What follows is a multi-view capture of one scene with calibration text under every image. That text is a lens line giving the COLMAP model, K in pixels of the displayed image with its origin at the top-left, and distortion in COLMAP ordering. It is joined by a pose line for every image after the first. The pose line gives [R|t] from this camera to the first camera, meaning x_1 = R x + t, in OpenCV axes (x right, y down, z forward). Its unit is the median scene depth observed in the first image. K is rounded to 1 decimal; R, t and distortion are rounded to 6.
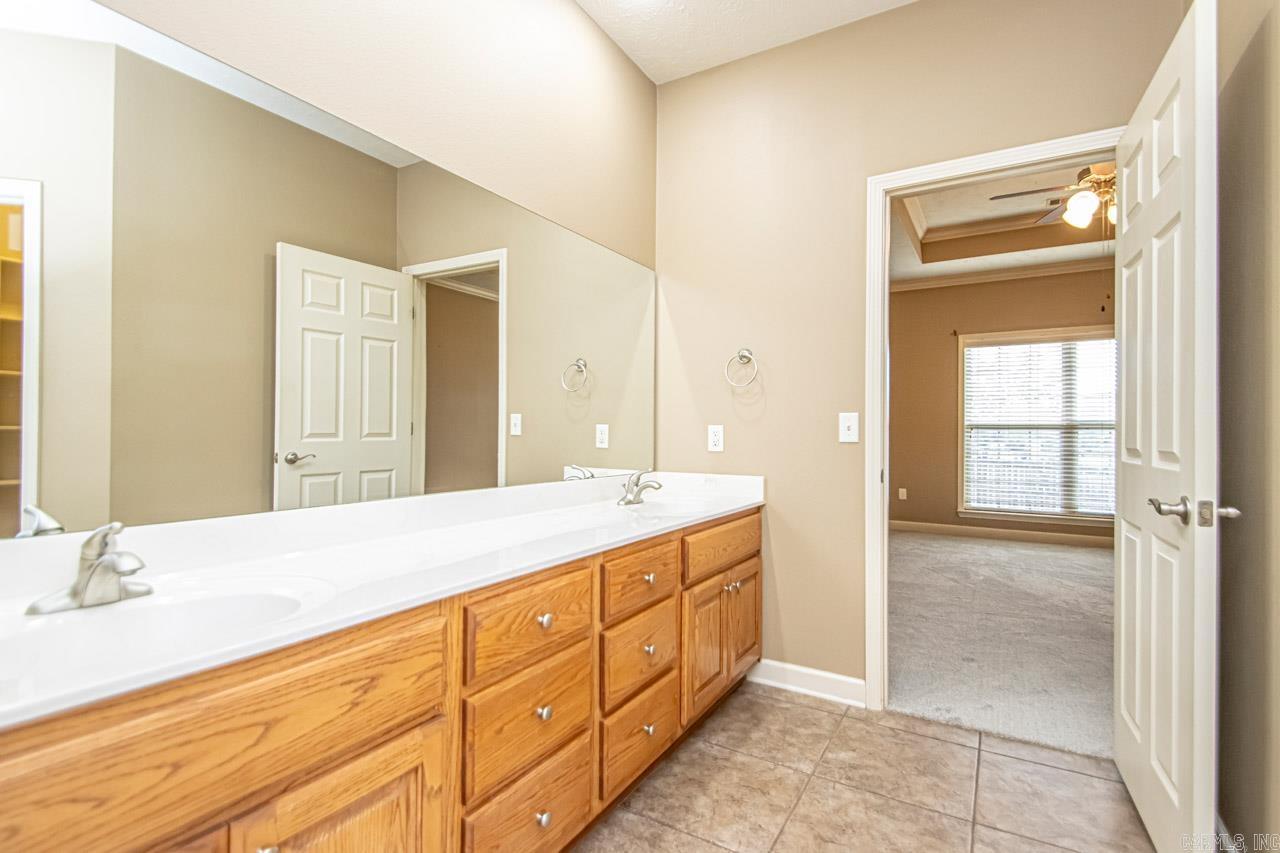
lens RADIAL K [[596.0, 0, 655.4], [0, 596.0, 426.6], [0, 0, 1]] dist [0.041517, -0.024841]
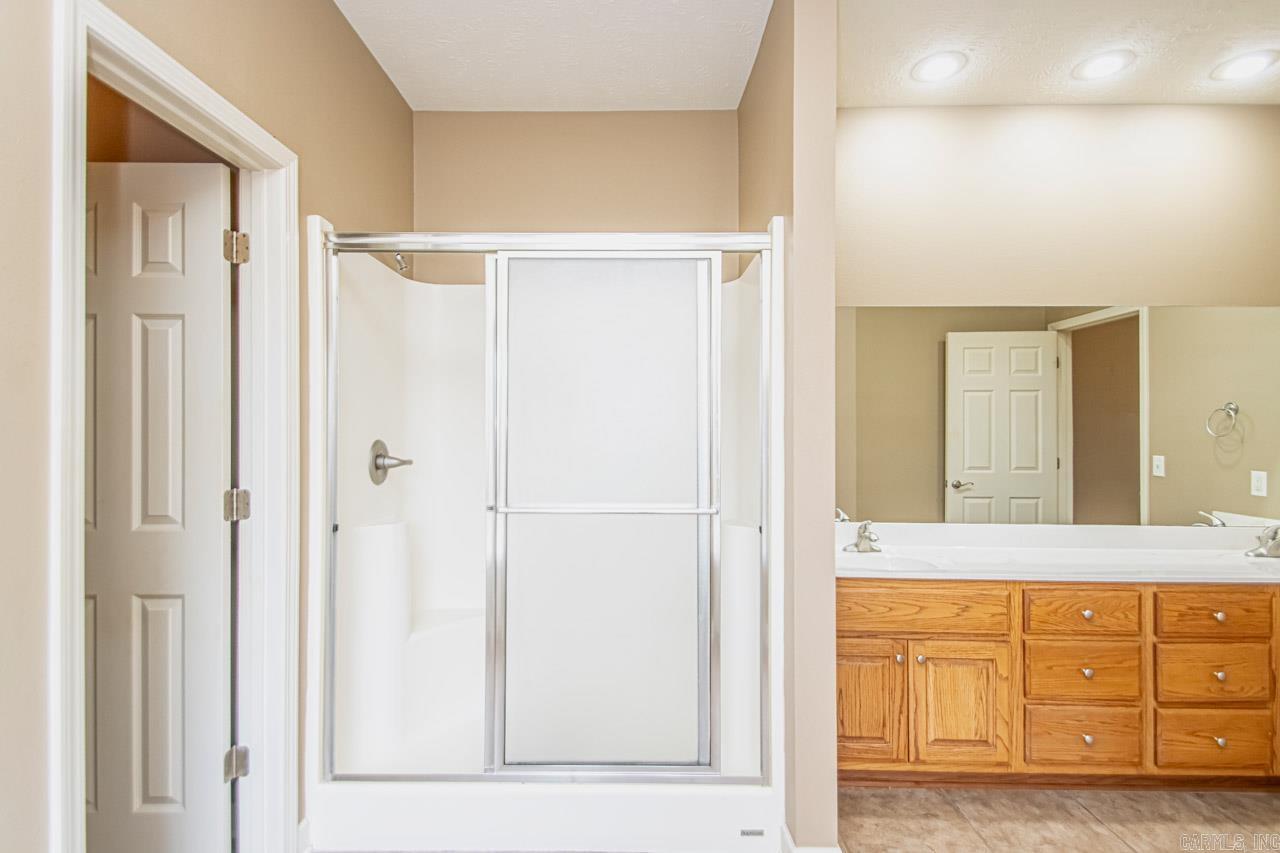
lens RADIAL K [[596.0, 0, 655.4], [0, 596.0, 426.6], [0, 0, 1]] dist [0.041517, -0.024841]
pose [[0.508960, -0.018501, -0.860592, 0.637272], [0.001491, 0.999786, -0.020612, -0.141831], [0.860789, 0.009208, 0.508878, -0.815019]]
